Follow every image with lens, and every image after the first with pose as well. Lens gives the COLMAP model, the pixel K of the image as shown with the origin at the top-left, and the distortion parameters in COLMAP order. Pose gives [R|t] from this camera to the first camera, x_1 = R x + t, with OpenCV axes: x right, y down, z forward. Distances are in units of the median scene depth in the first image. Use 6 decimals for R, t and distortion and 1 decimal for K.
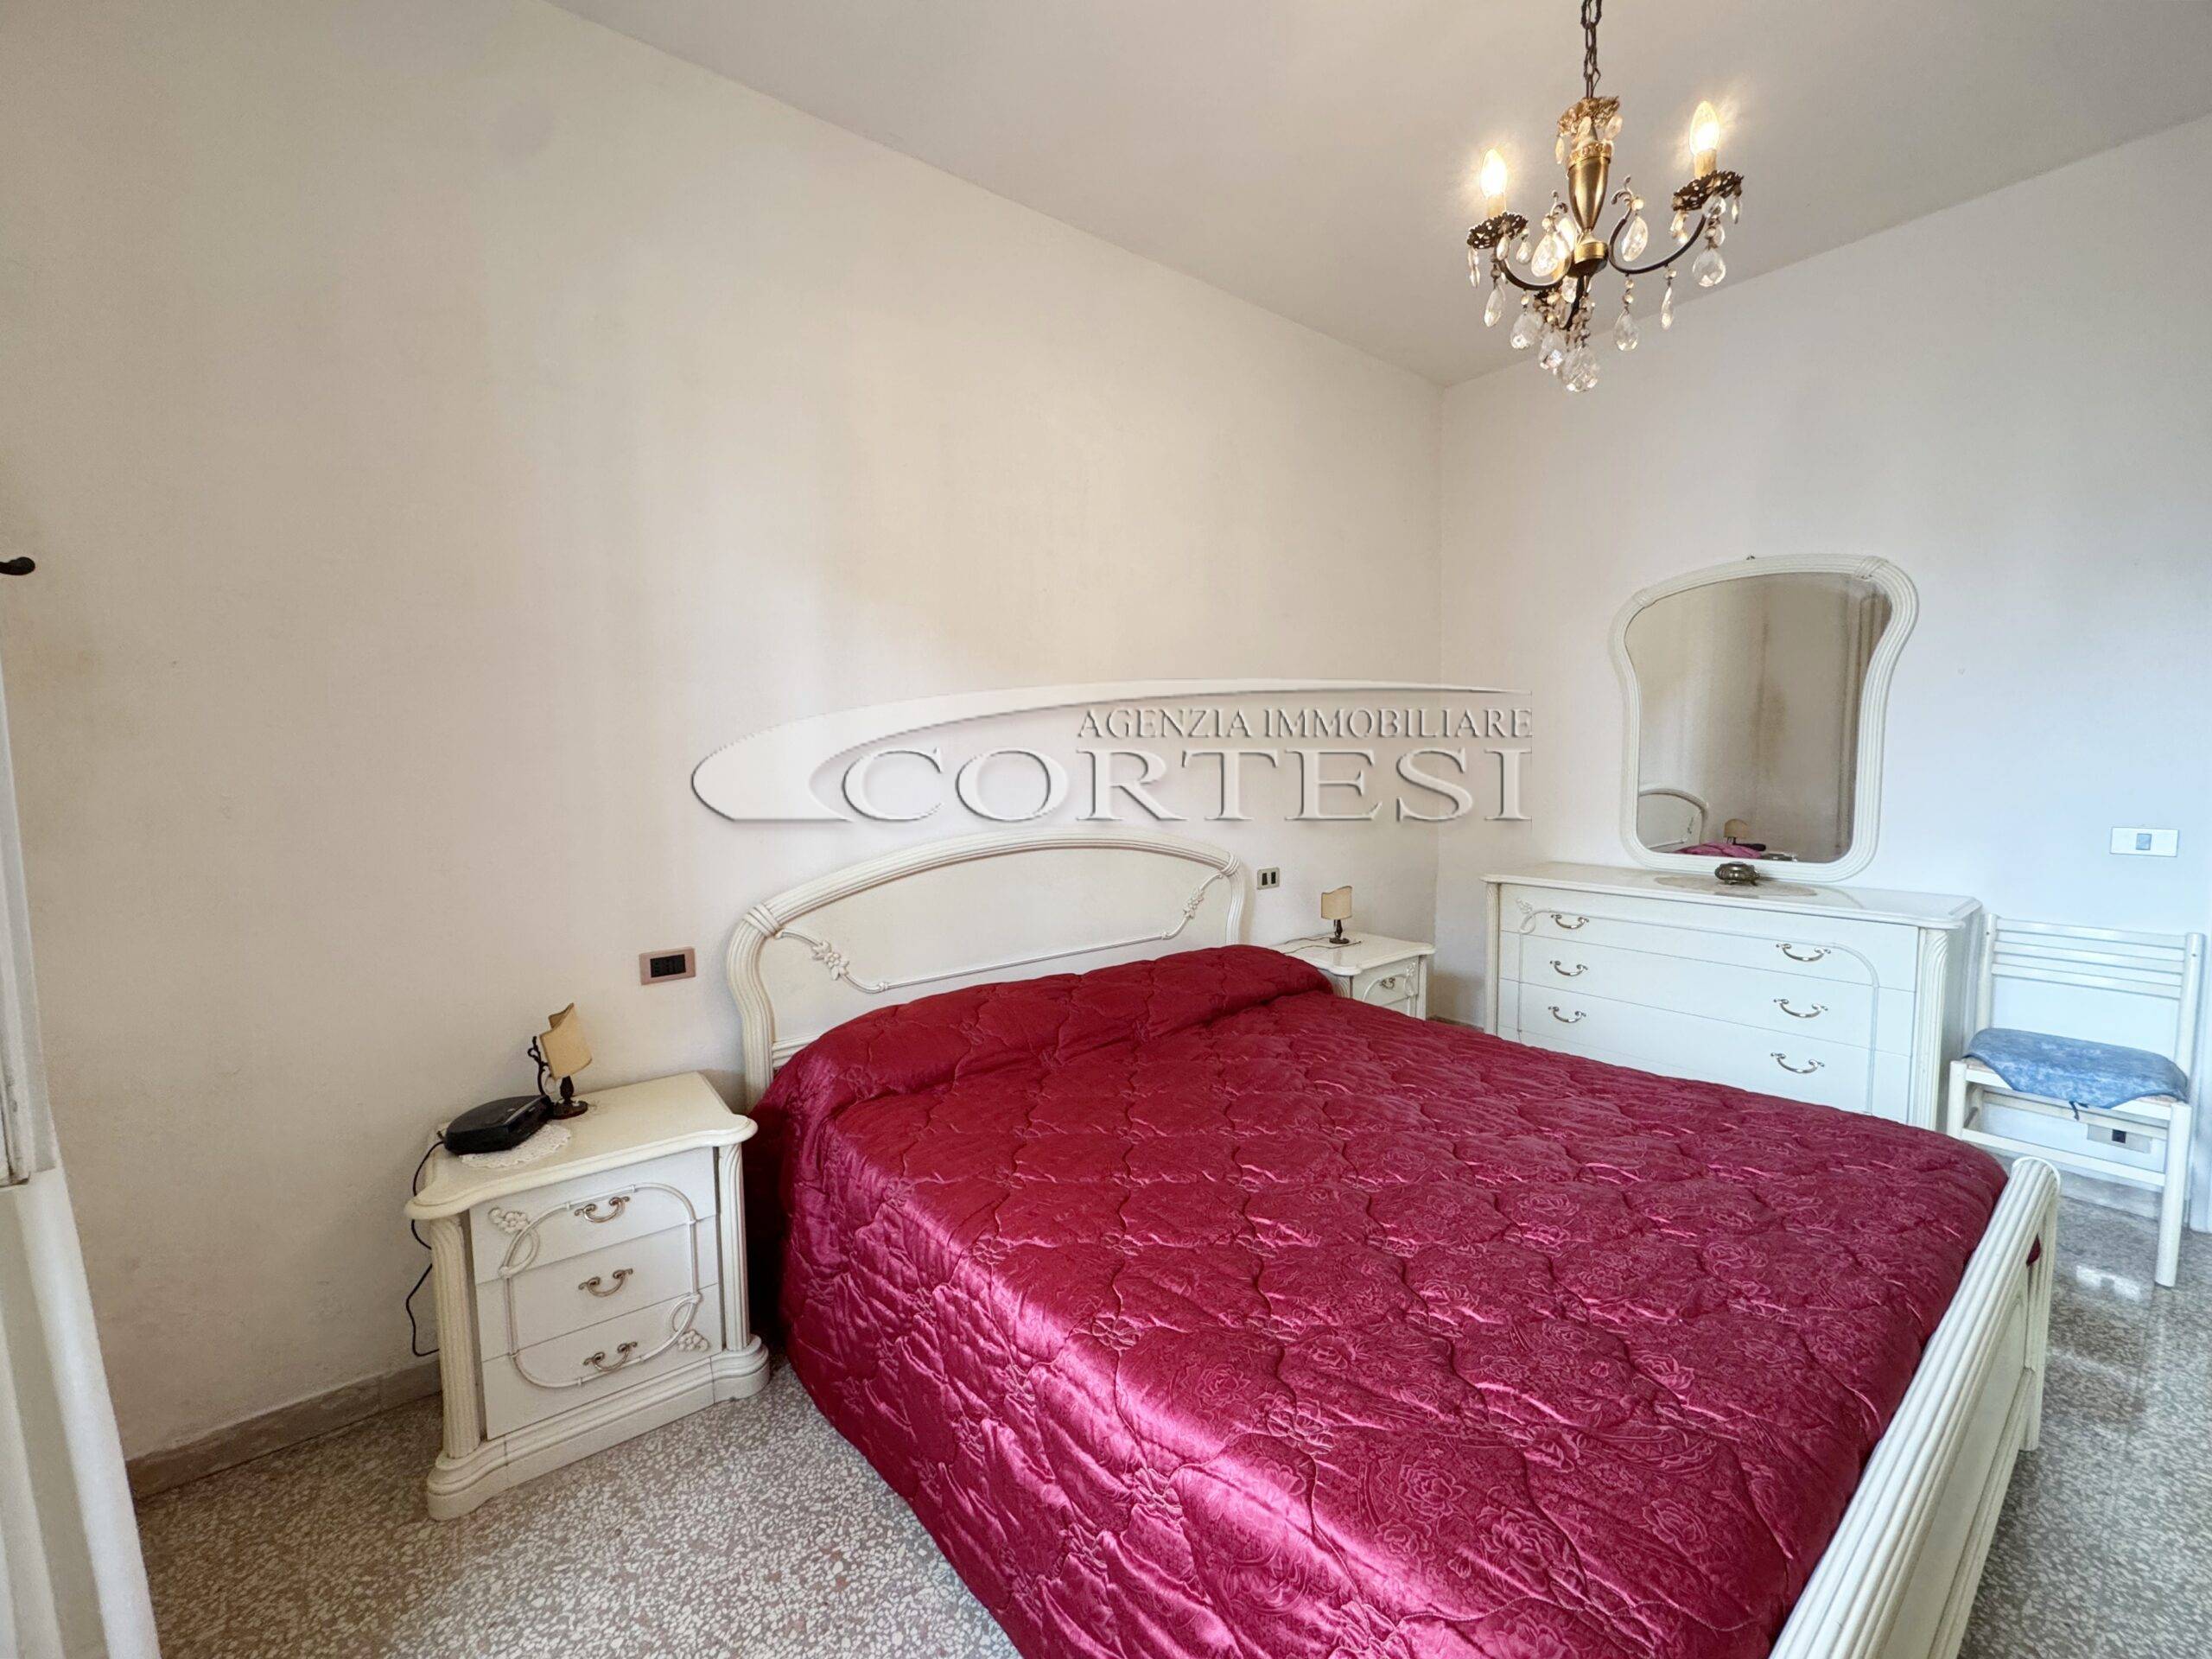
lens RADIAL K [[903.4, 0, 1106.0], [0, 903.4, 829.5], [0, 0, 1]] dist [-0.009613, 0.000153]
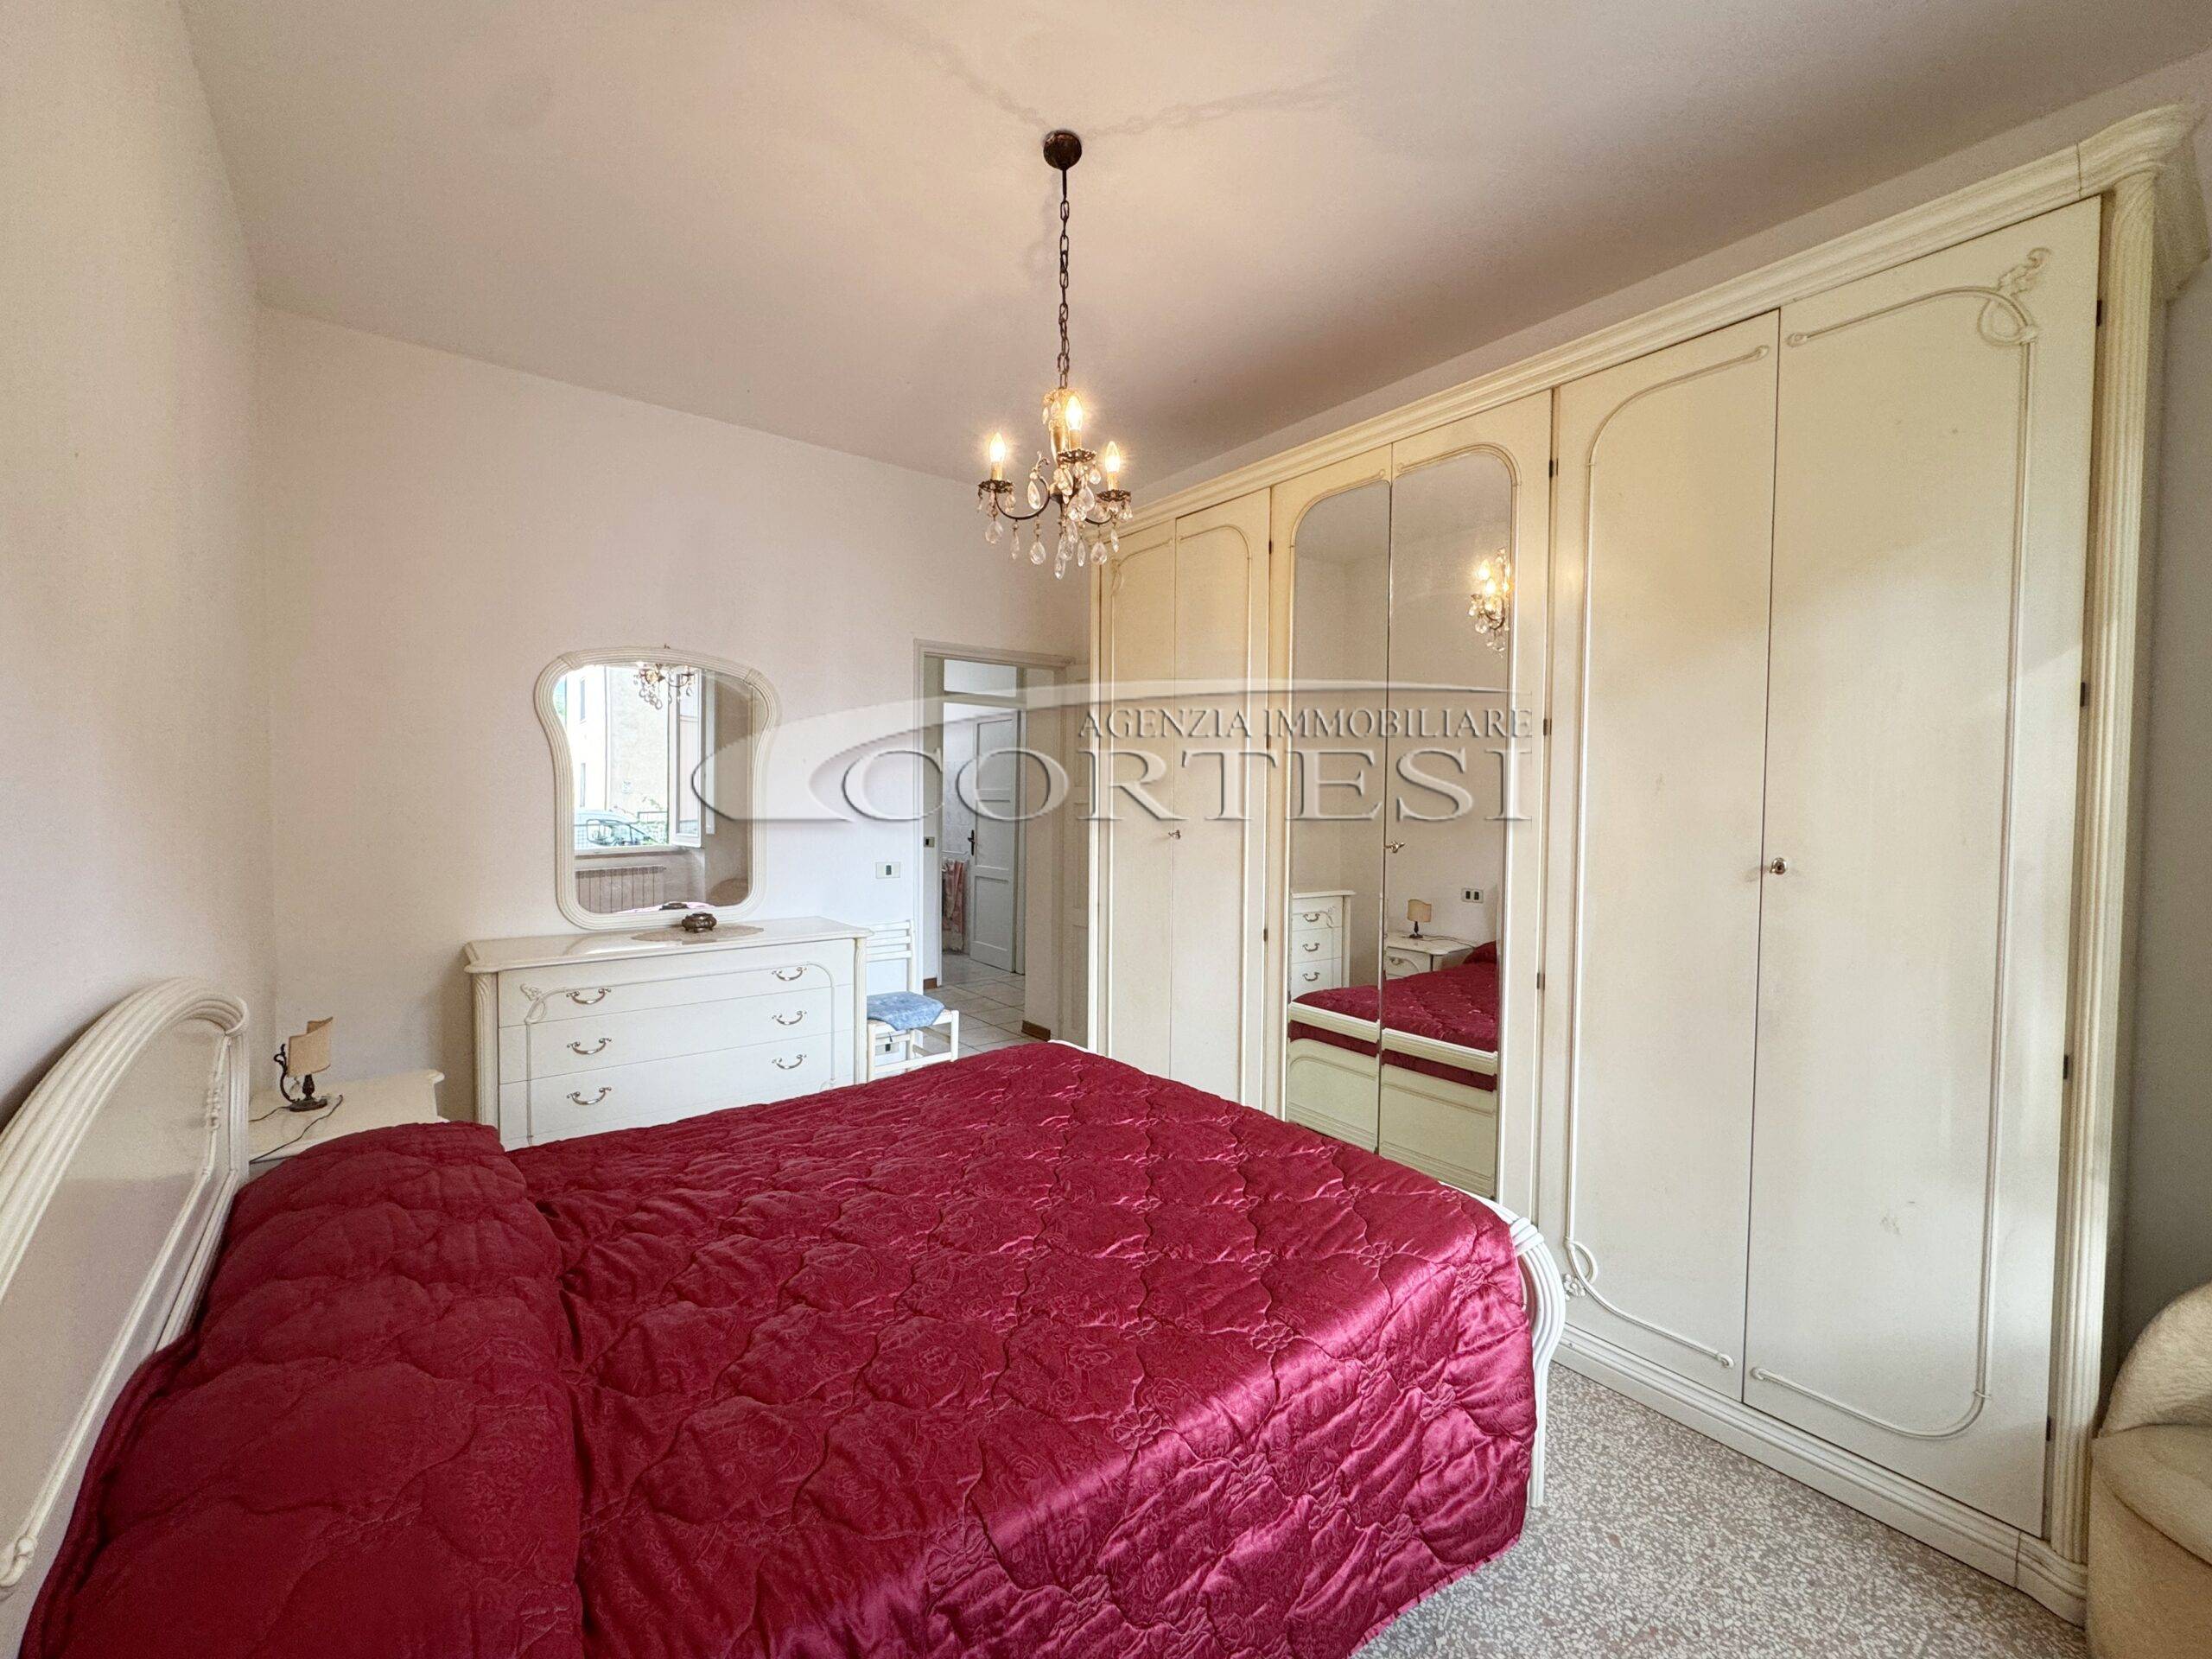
lens RADIAL K [[903.4, 0, 1106.0], [0, 903.4, 829.5], [0, 0, 1]] dist [-0.009613, 0.000153]
pose [[-0.004454, -0.016706, 0.999851, -0.678720], [0.075164, 0.997026, 0.016993, -0.076793], [-0.997161, 0.075229, -0.003185, 0.697539]]
